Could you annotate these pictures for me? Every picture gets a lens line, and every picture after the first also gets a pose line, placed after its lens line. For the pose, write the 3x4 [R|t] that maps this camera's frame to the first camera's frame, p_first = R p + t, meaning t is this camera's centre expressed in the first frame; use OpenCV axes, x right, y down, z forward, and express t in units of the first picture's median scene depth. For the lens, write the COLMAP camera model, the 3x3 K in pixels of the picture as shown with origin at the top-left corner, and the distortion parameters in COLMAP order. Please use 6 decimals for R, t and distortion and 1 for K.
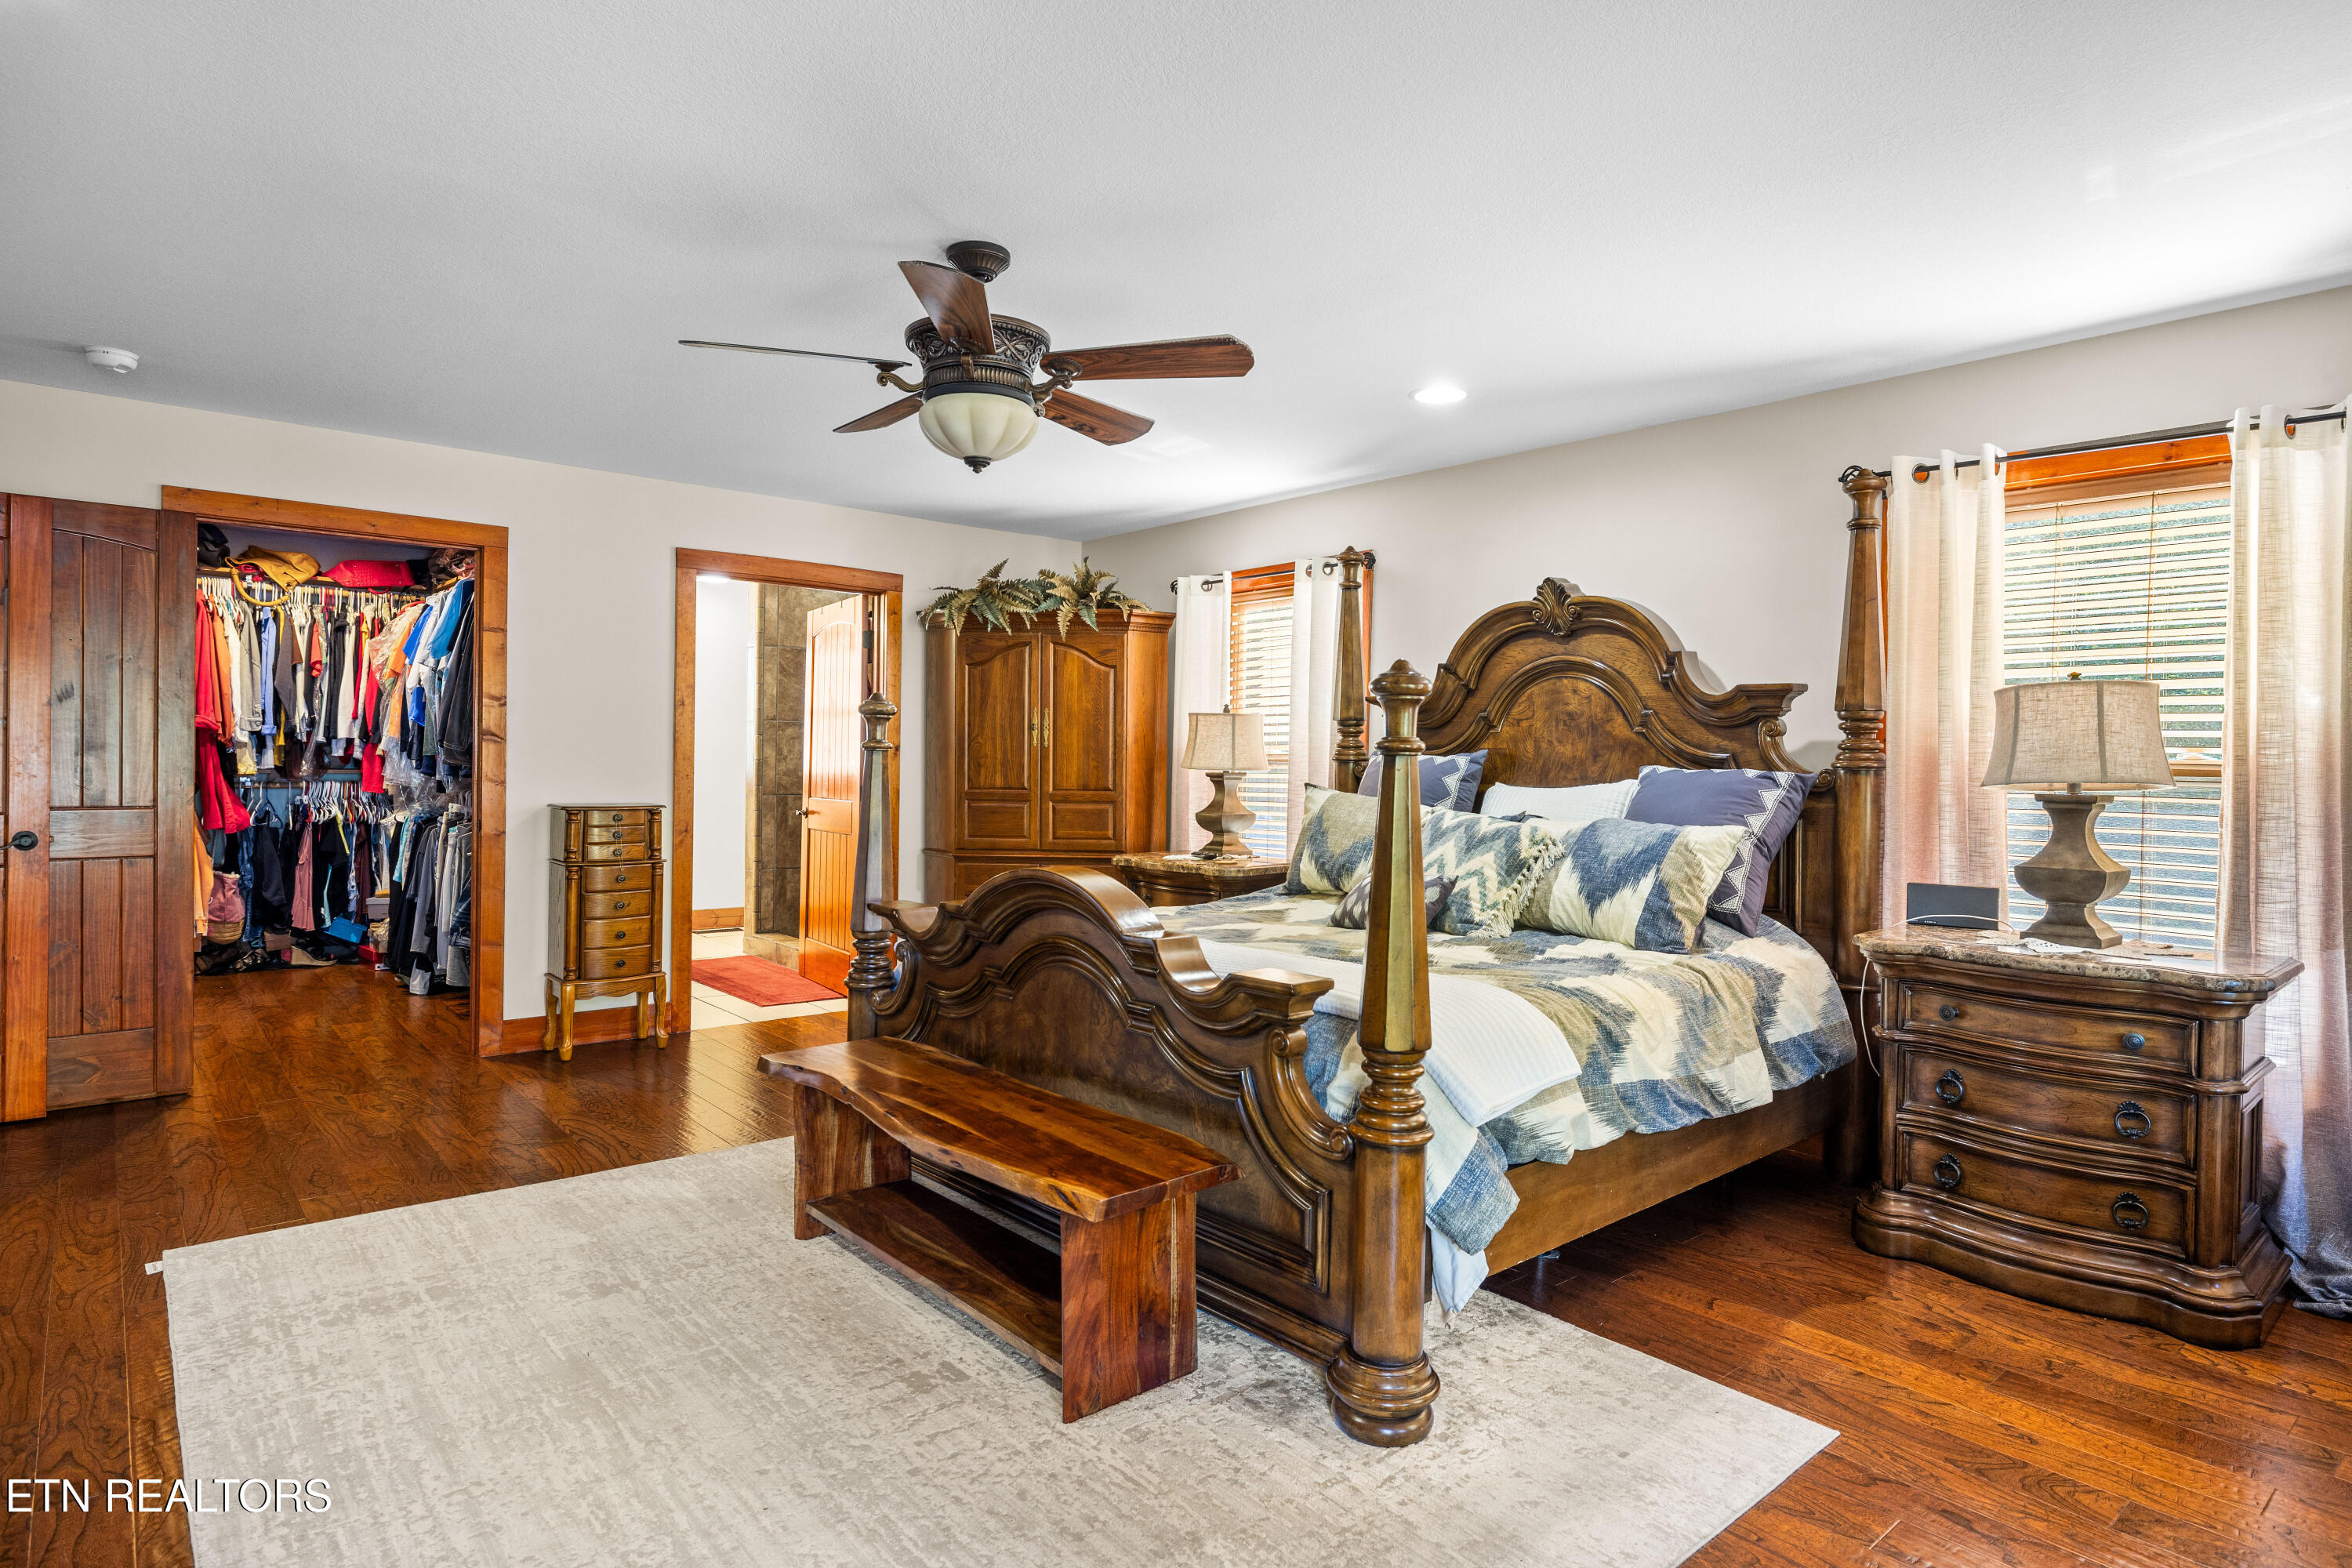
lens RADIAL K [[1271.3, 0, 1167.0], [0, 1271.3, 772.4], [0, 0, 1]] dist [-0.003941, -0.000426]
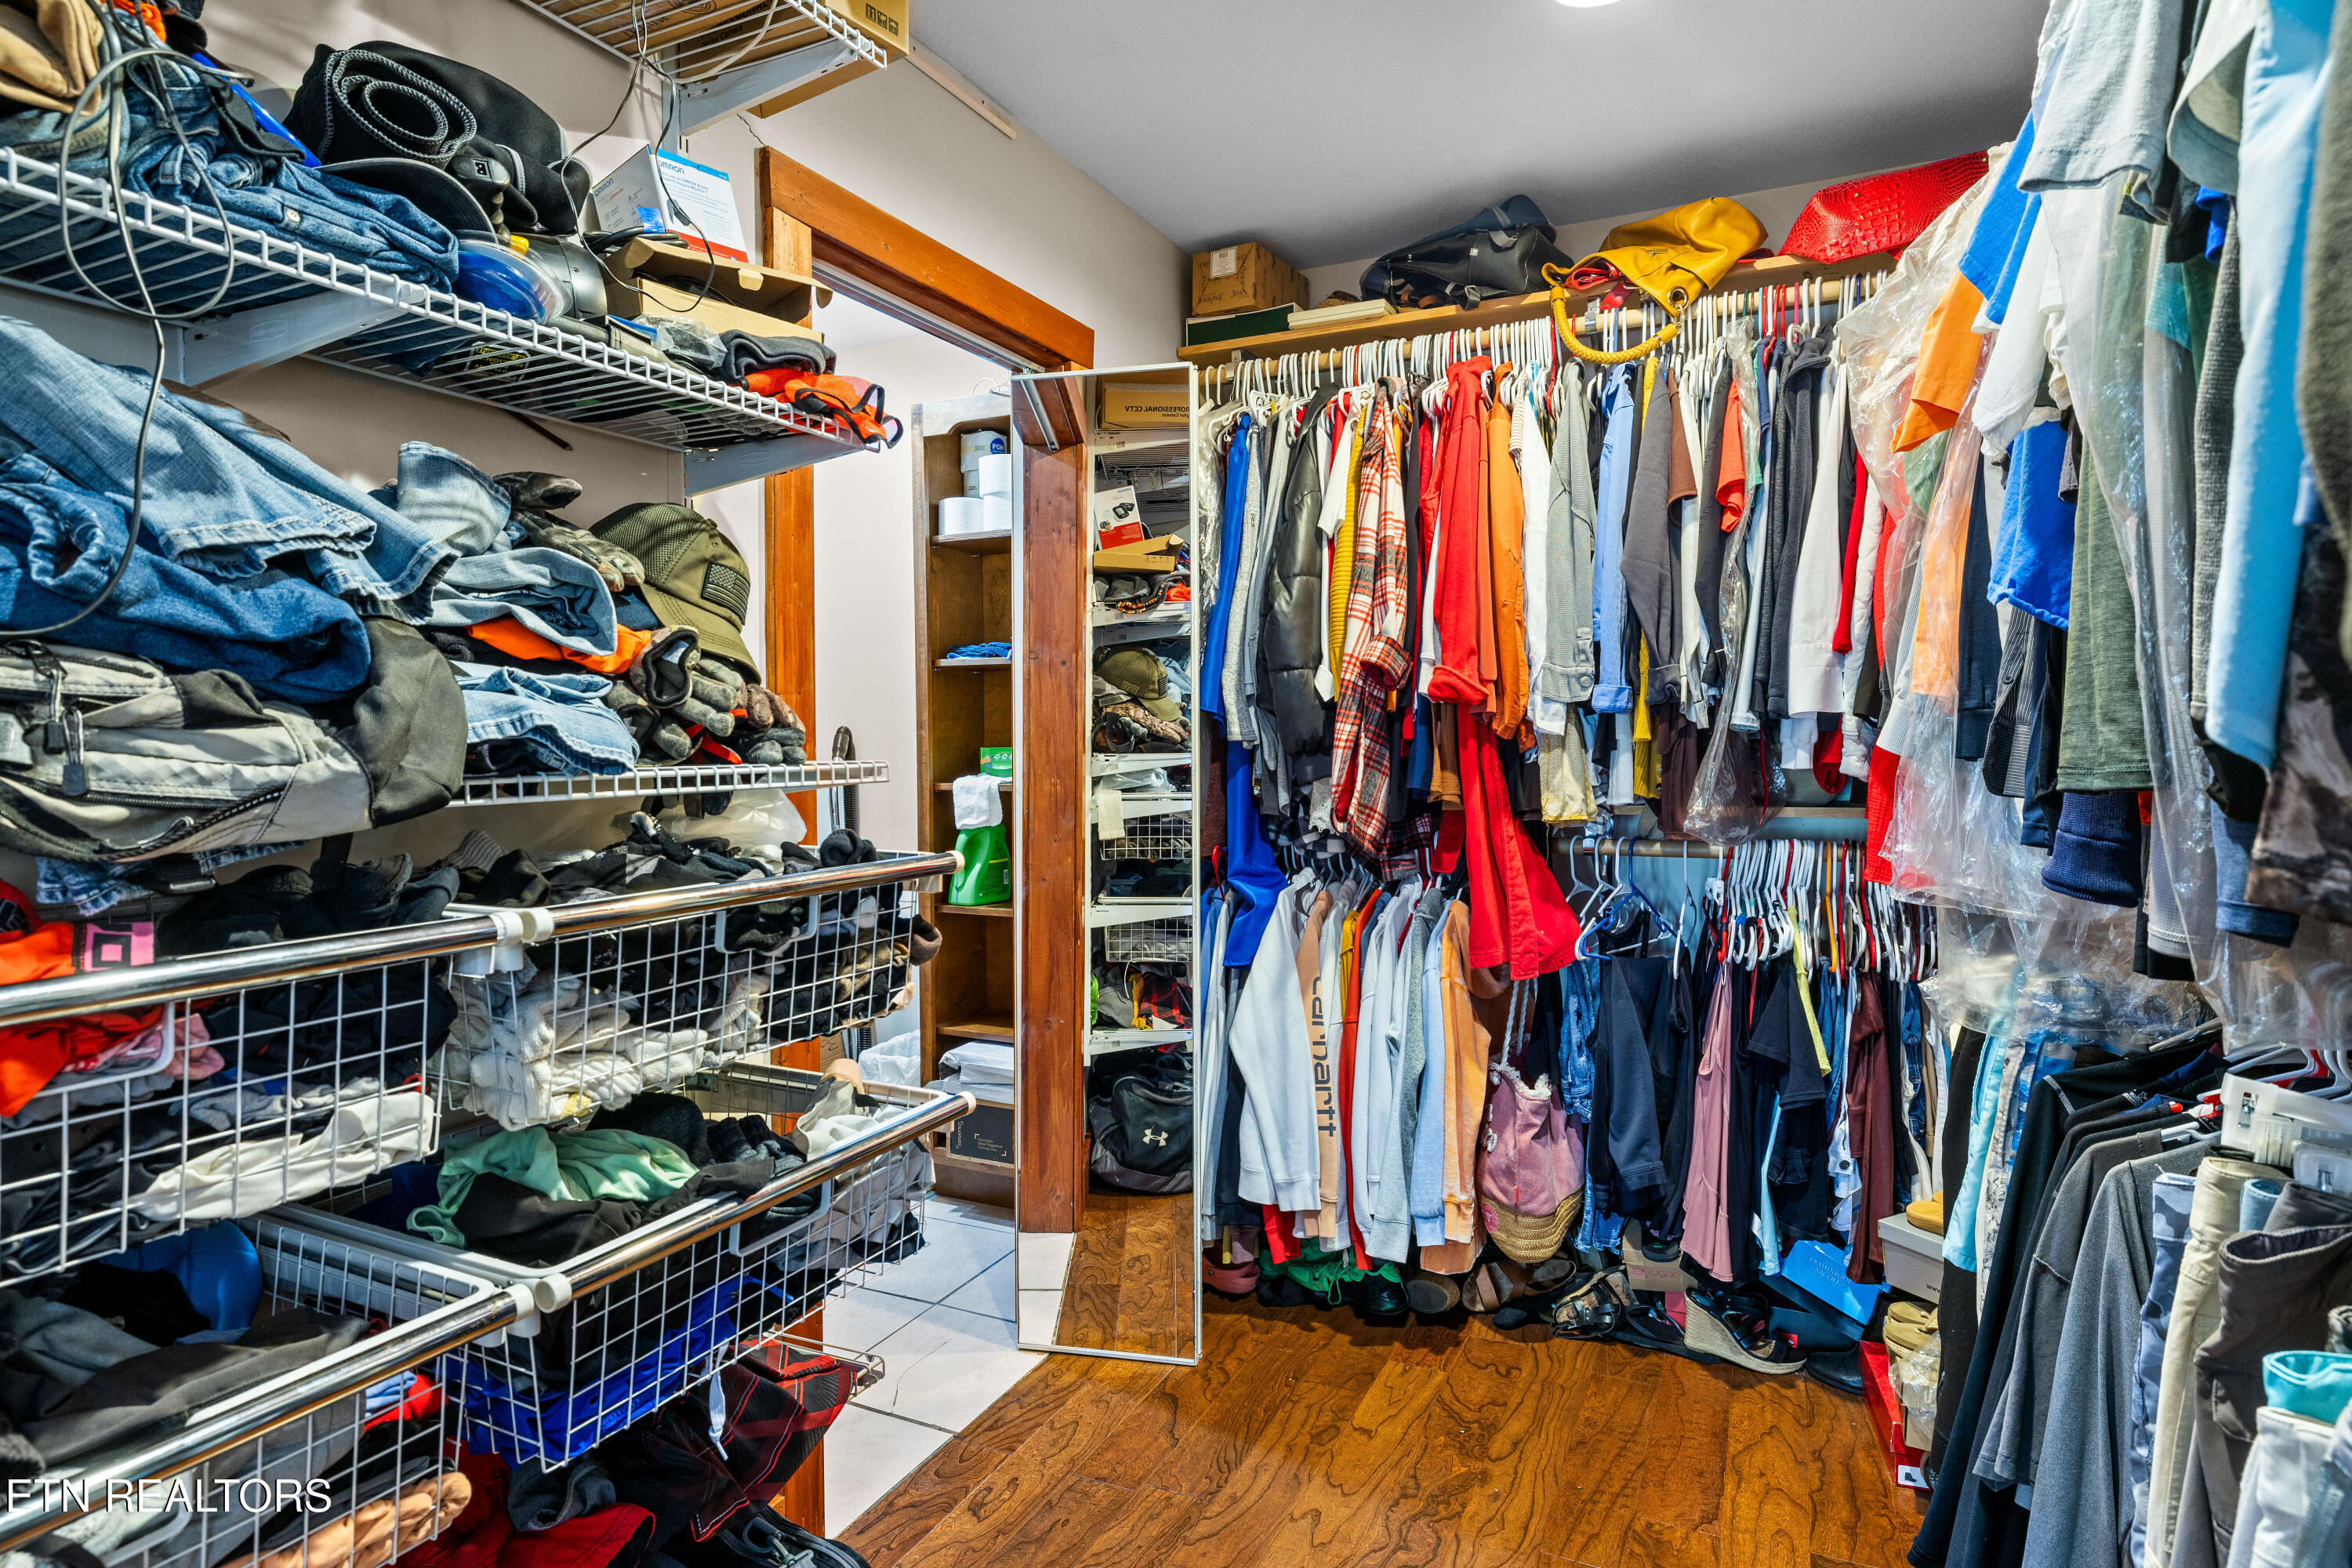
lens RADIAL K [[1271.3, 0, 1175.2], [0, 1271.3, 777.4], [0, 0, 1]] dist [-0.003941, -0.000426]
pose [[0.409341, 0.006736, -0.912356, -0.418011], [0.004132, 0.999949, 0.009237, -0.014455], [0.912372, -0.007551, 0.409293, 0.716620]]
